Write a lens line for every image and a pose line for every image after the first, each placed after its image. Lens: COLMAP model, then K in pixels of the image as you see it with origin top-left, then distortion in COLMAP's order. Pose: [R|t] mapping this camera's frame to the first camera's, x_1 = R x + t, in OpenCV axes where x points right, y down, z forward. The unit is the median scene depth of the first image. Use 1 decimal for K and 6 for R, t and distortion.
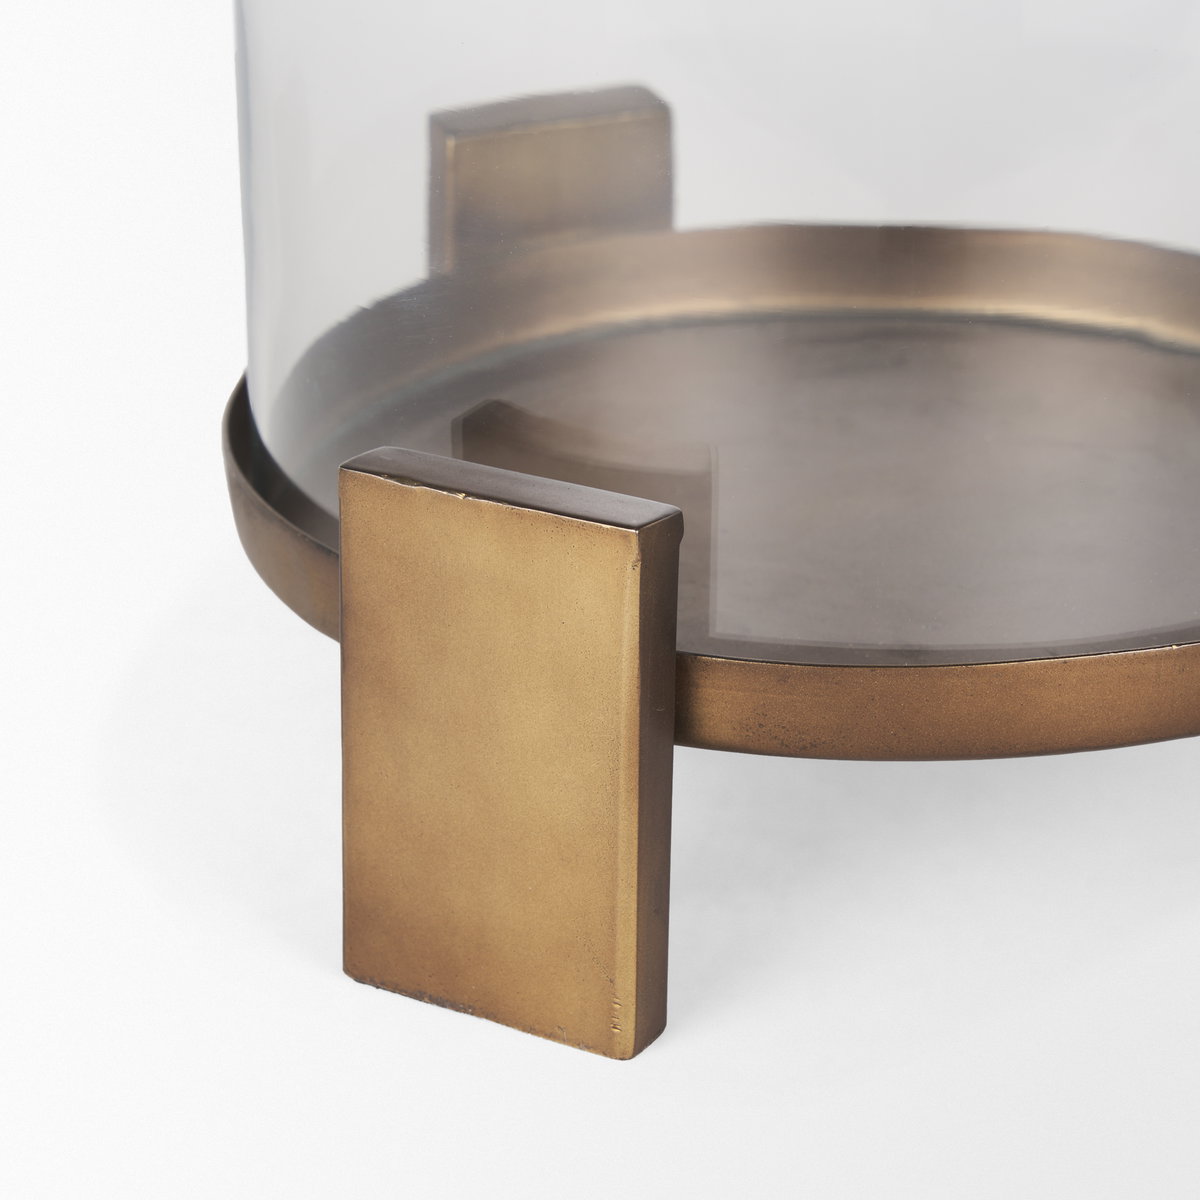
lens RADIAL K [[3226.8, 0, 601.4], [0, 3226.8, 599.8], [0, 0, 1]] dist [-0.478428, 0.000000]
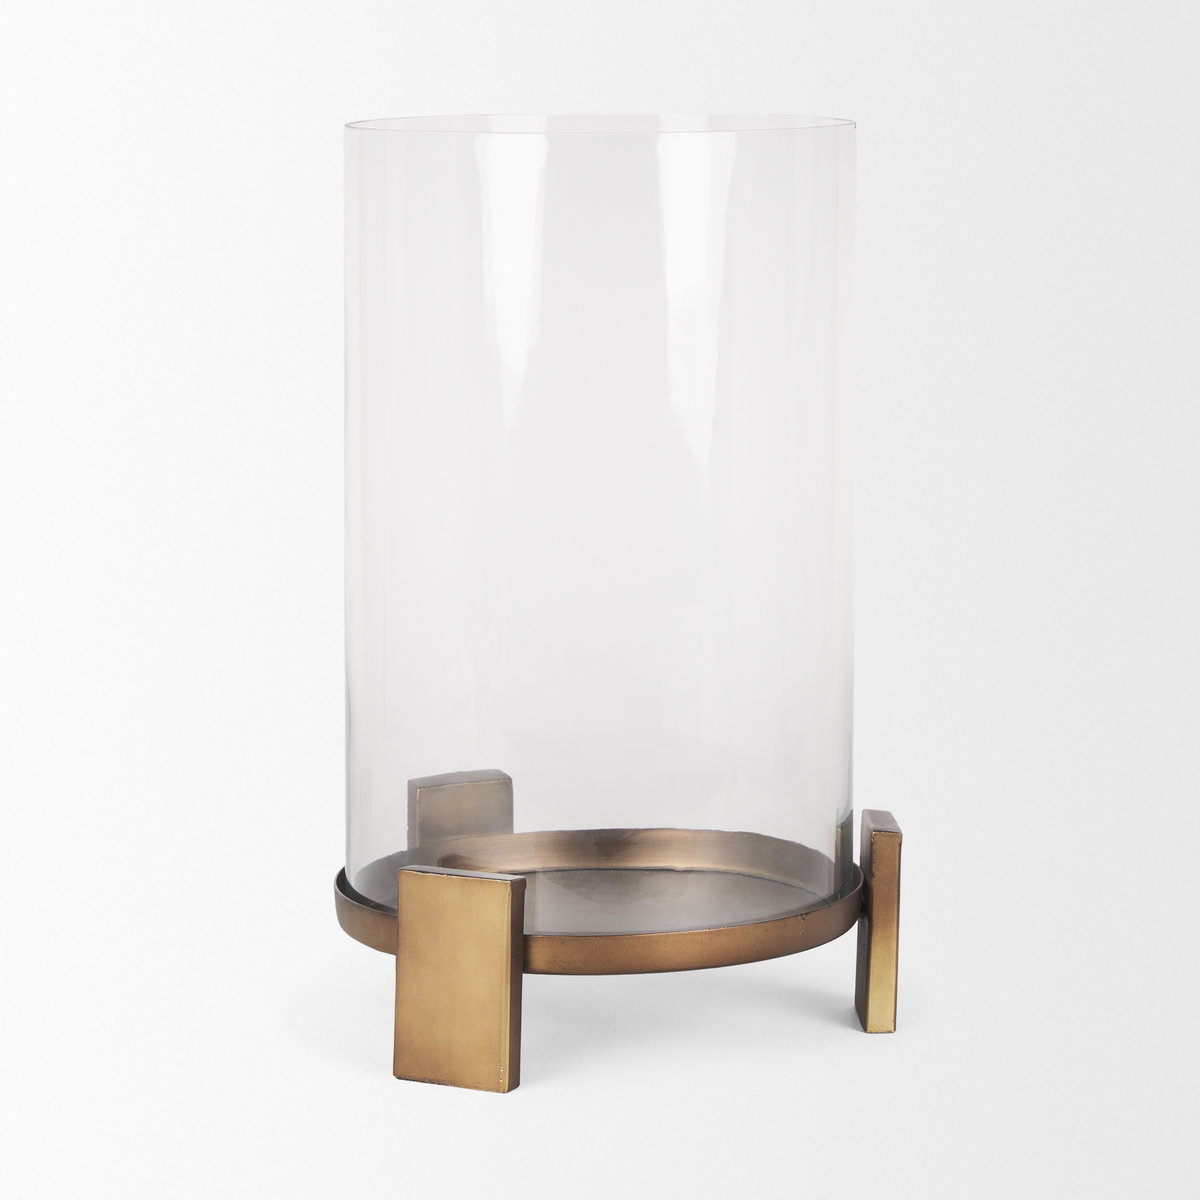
lens RADIAL K [[3378.3, 0, 595.8], [0, 3378.3, 631.7], [0, 0, 1]] dist [-1.333564, 0.000000]
pose [[0.997455, 0.007950, 0.070850, -0.114803], [0.014367, 0.950962, -0.308973, 0.630299], [-0.069832, 0.309205, 0.948428, -1.715235]]
